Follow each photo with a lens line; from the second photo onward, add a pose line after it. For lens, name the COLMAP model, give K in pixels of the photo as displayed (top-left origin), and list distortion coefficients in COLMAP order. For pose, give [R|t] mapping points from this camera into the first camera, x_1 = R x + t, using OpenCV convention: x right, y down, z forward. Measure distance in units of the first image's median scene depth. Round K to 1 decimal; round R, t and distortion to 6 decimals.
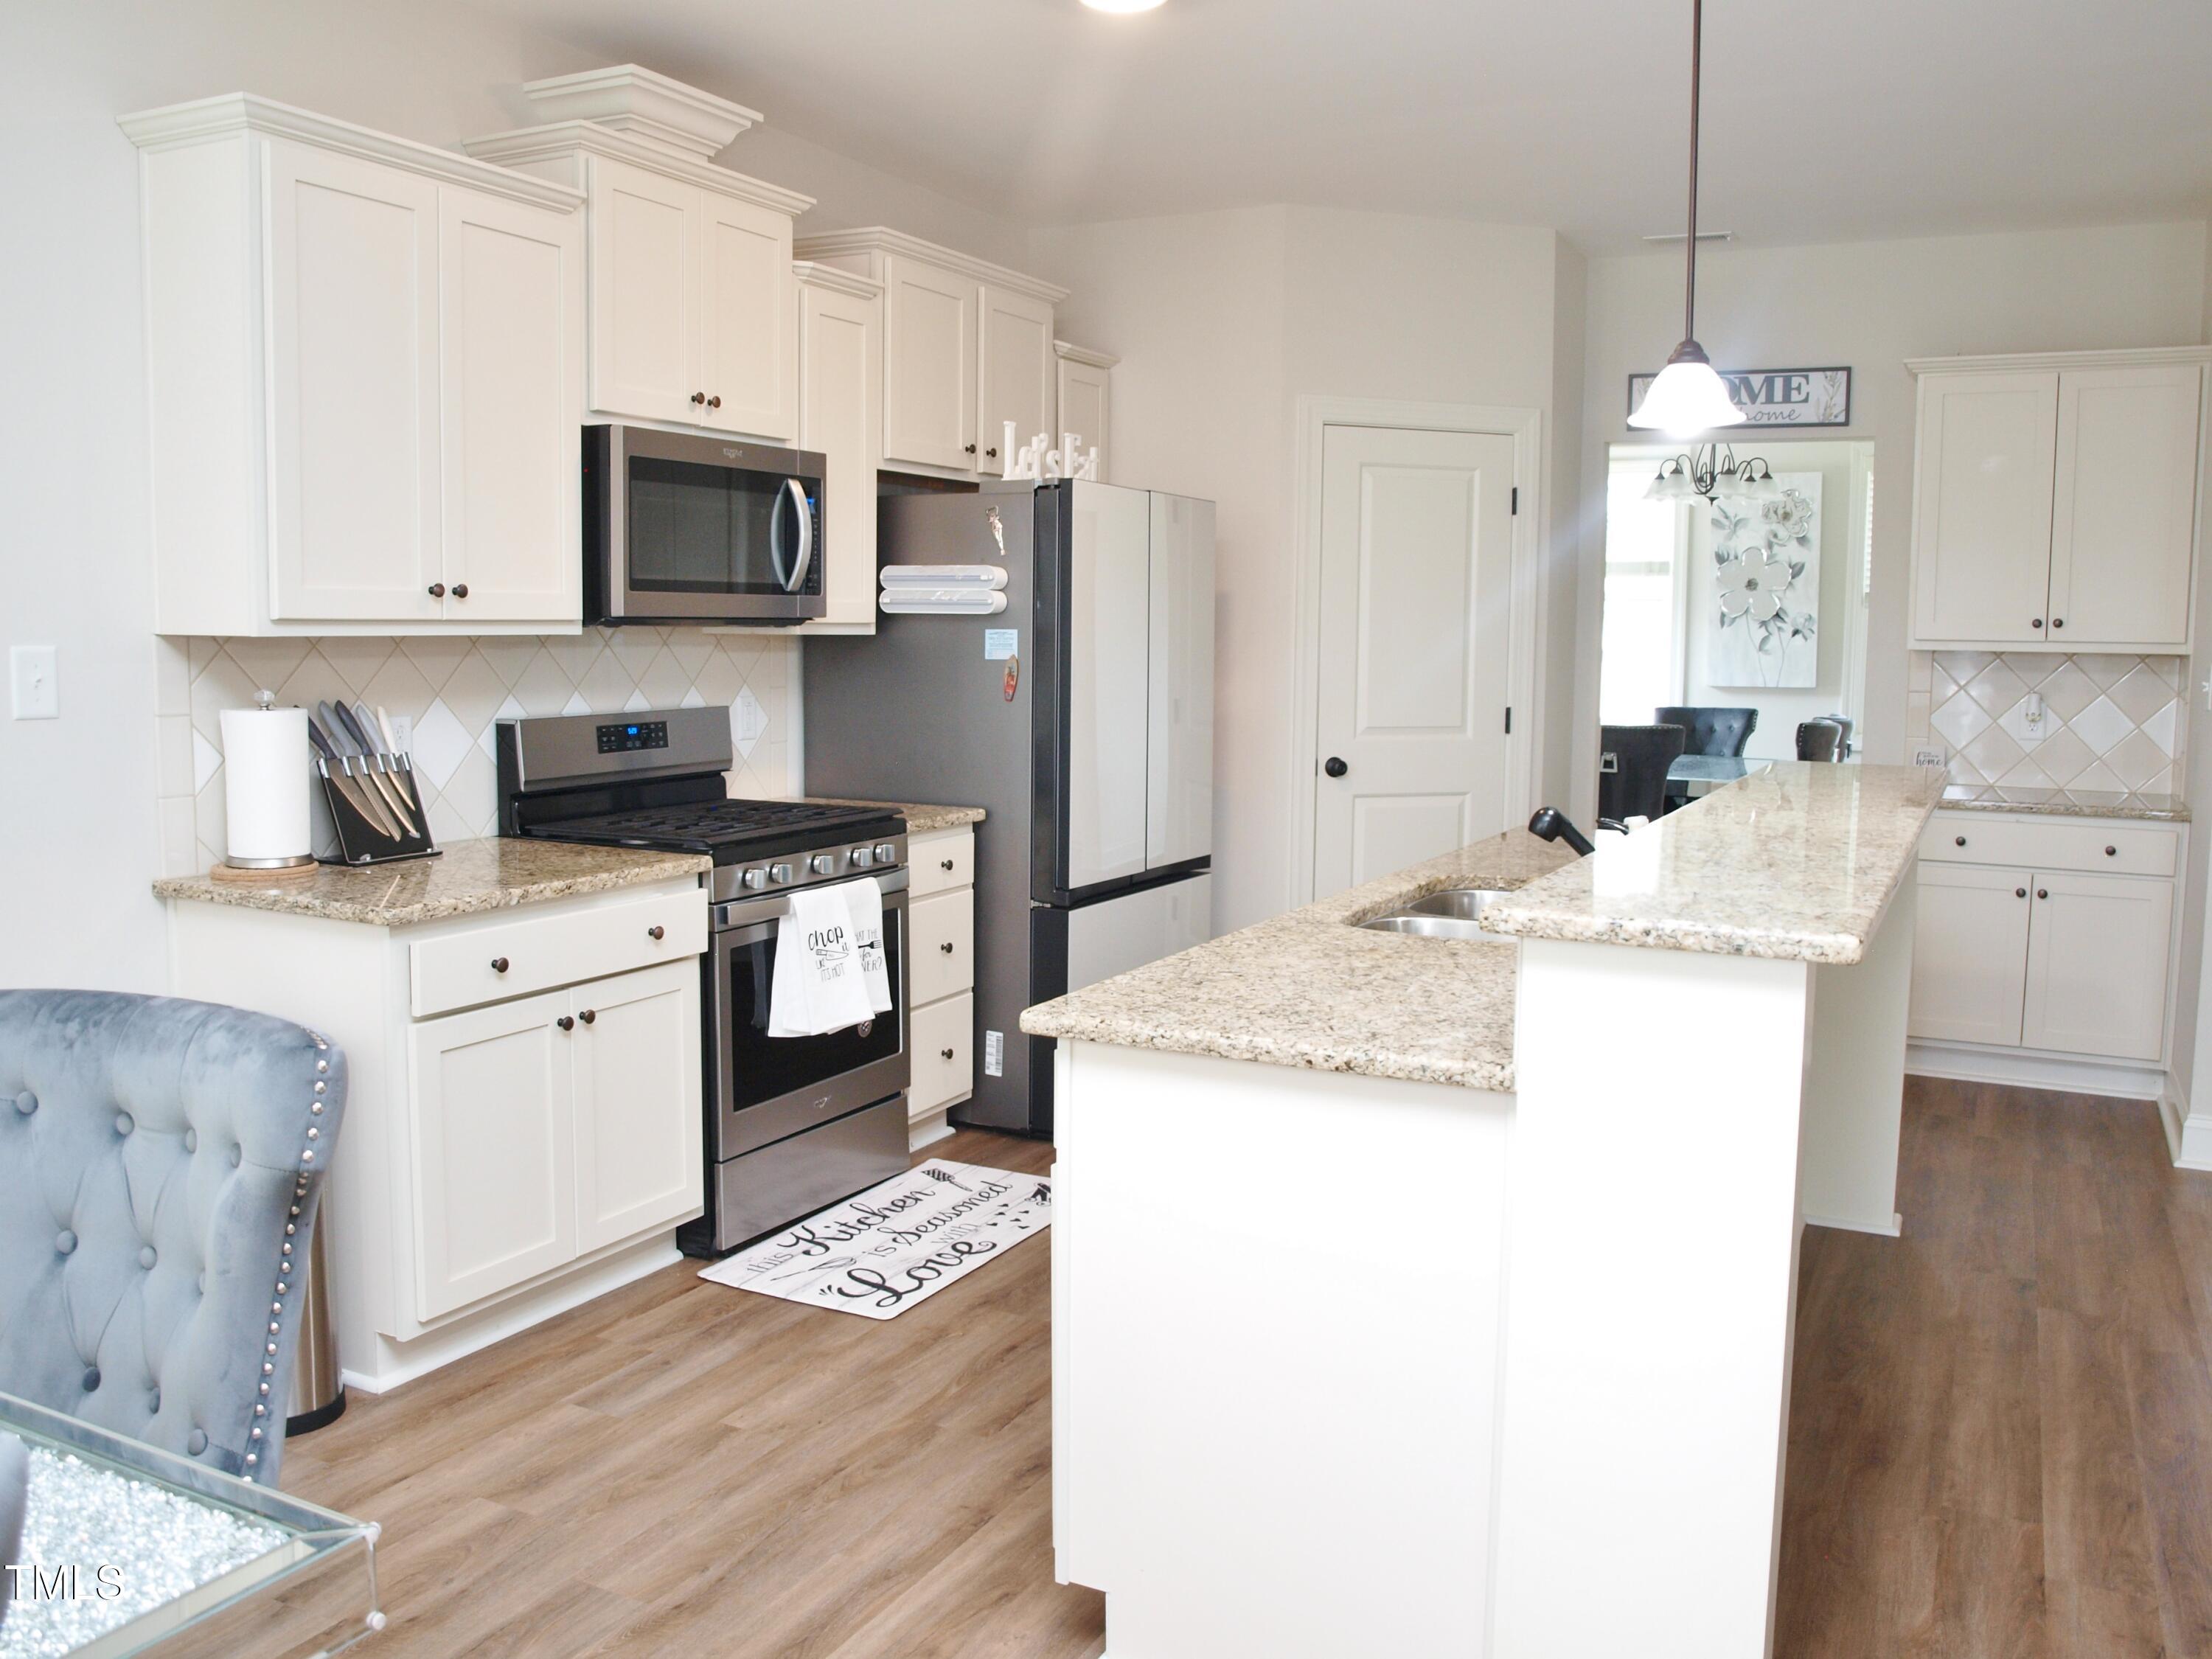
lens RADIAL K [[1849.3, 0, 1104.7], [0, 1849.3, 832.6], [0, 0, 1]] dist [-0.101307, 0.016114]
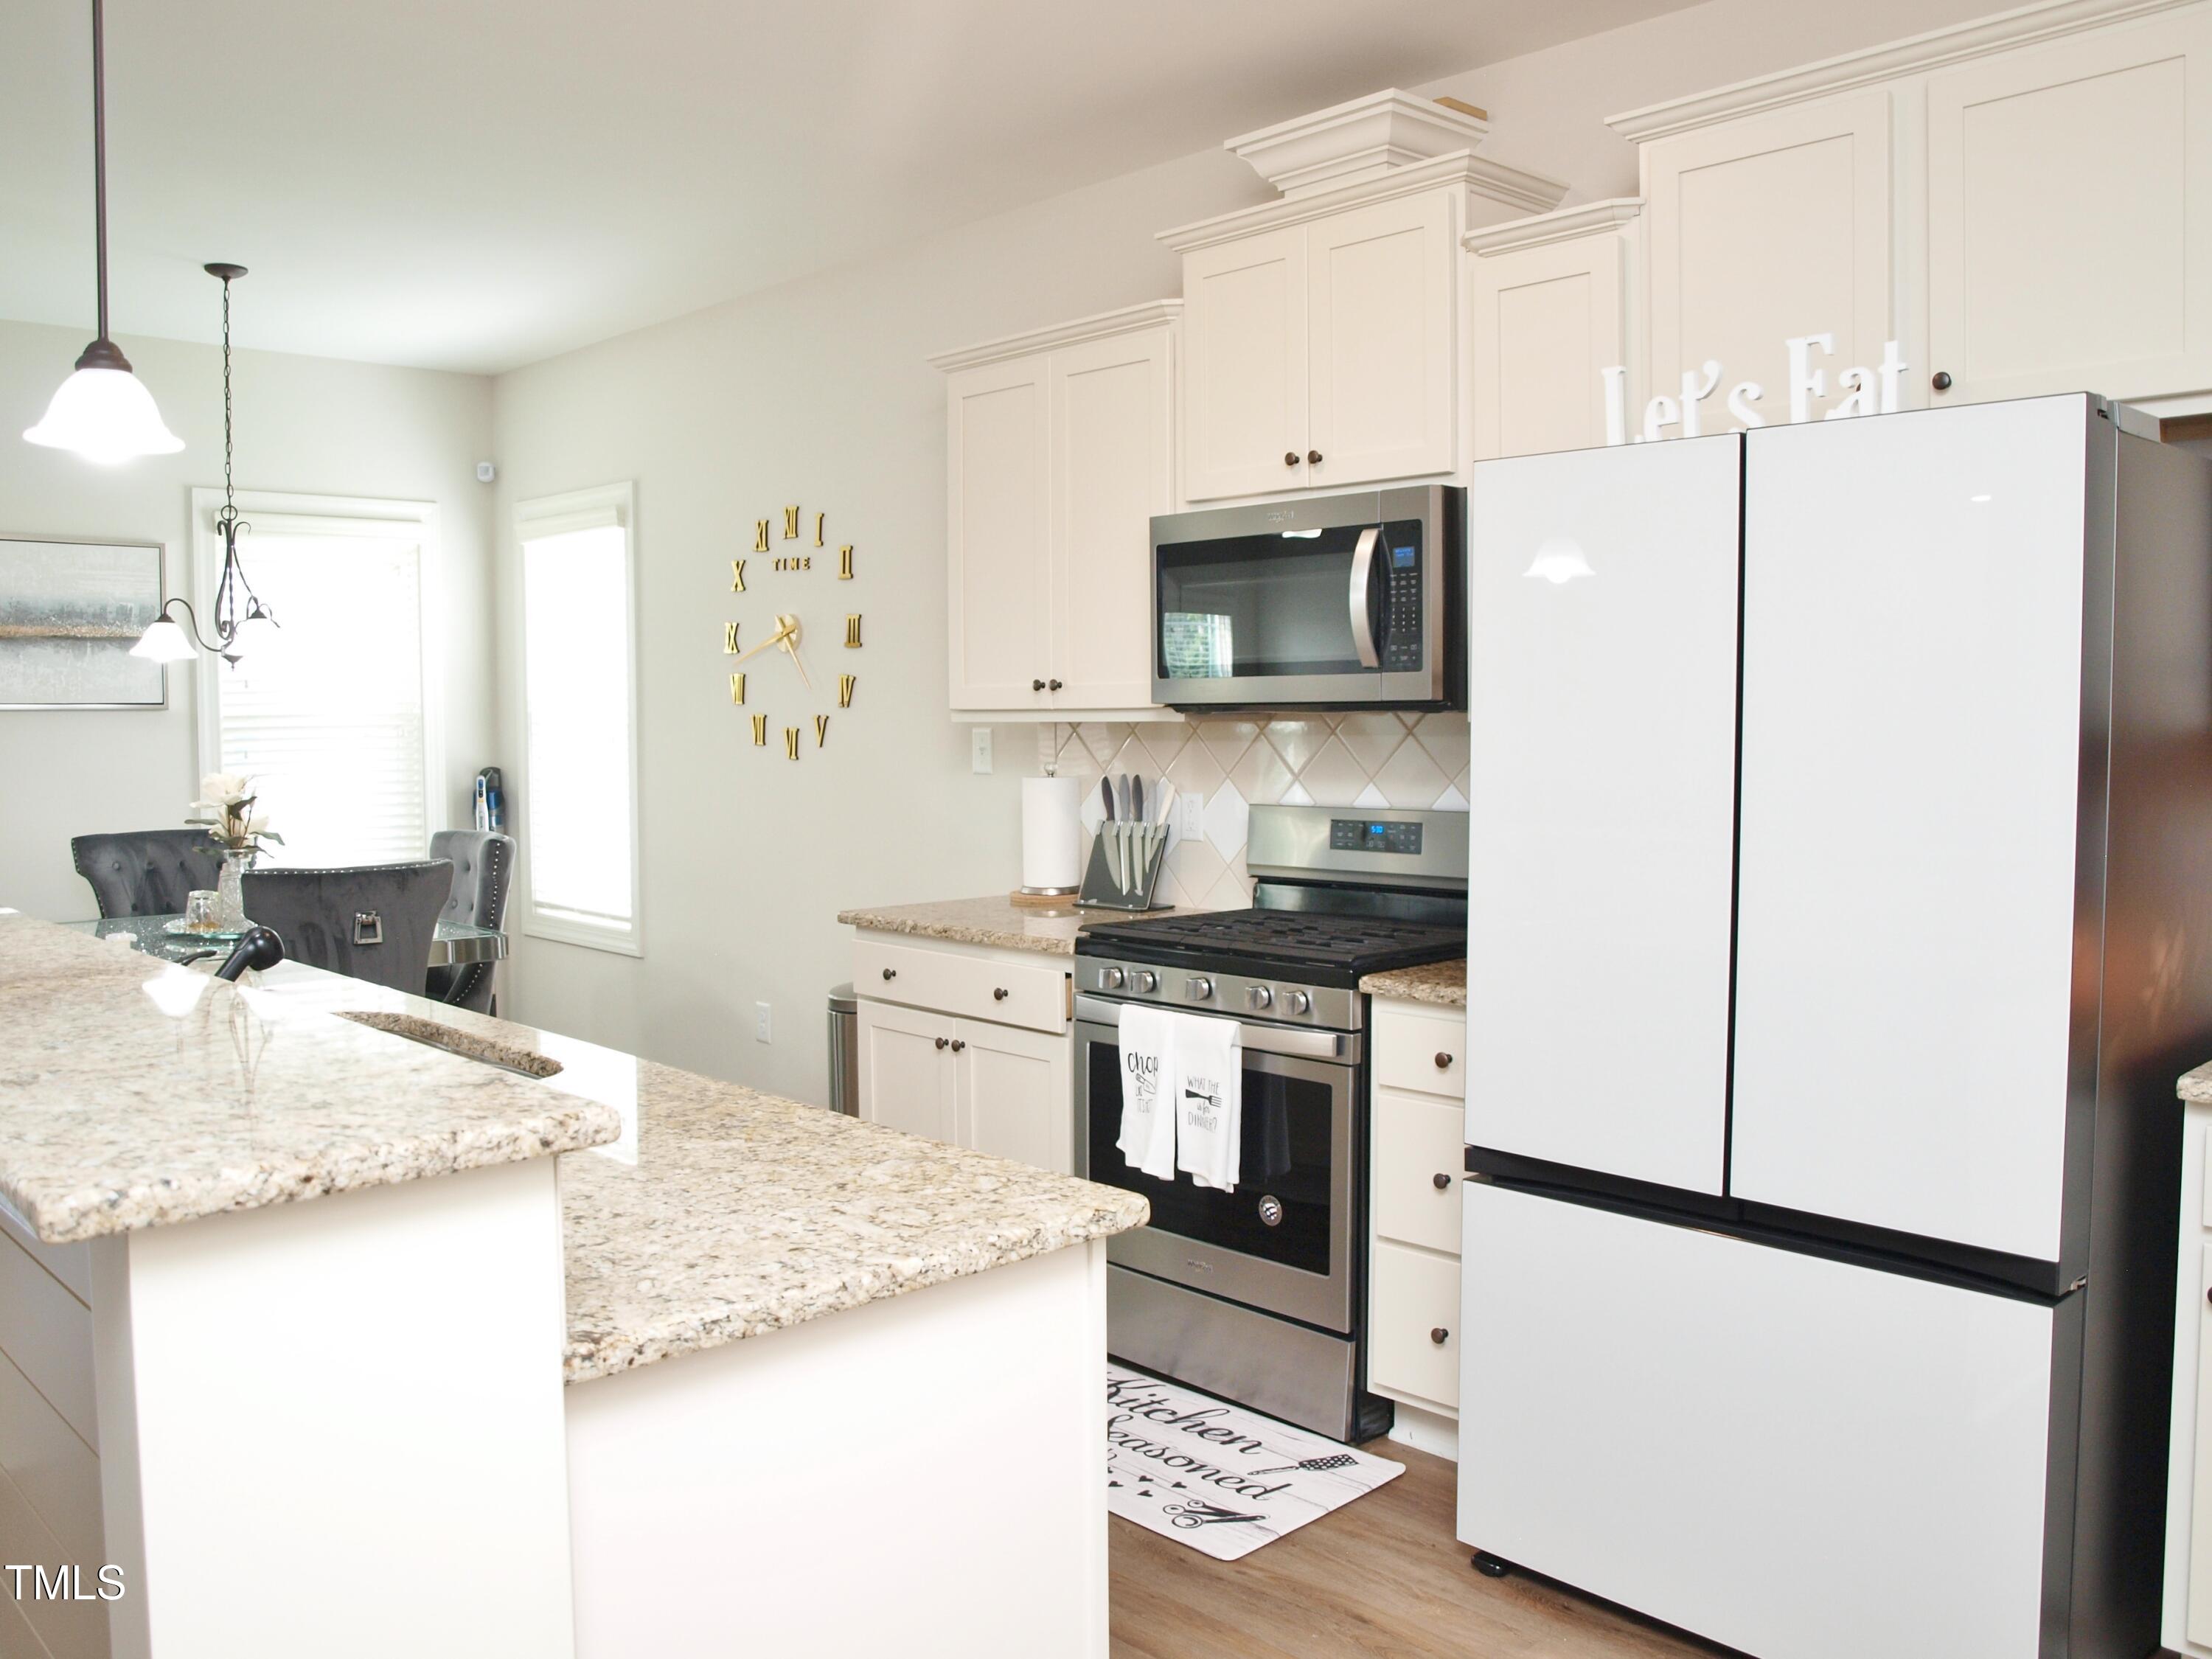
lens RADIAL K [[1849.3, 0, 1099.8], [0, 1849.3, 825.3], [0, 0, 1]] dist [-0.101307, 0.016114]
pose [[-0.349529, 0.050184, -0.935581, 0.638765], [-0.101106, 0.990713, 0.090914, -0.127098], [0.931454, 0.126370, -0.341209, 1.197131]]
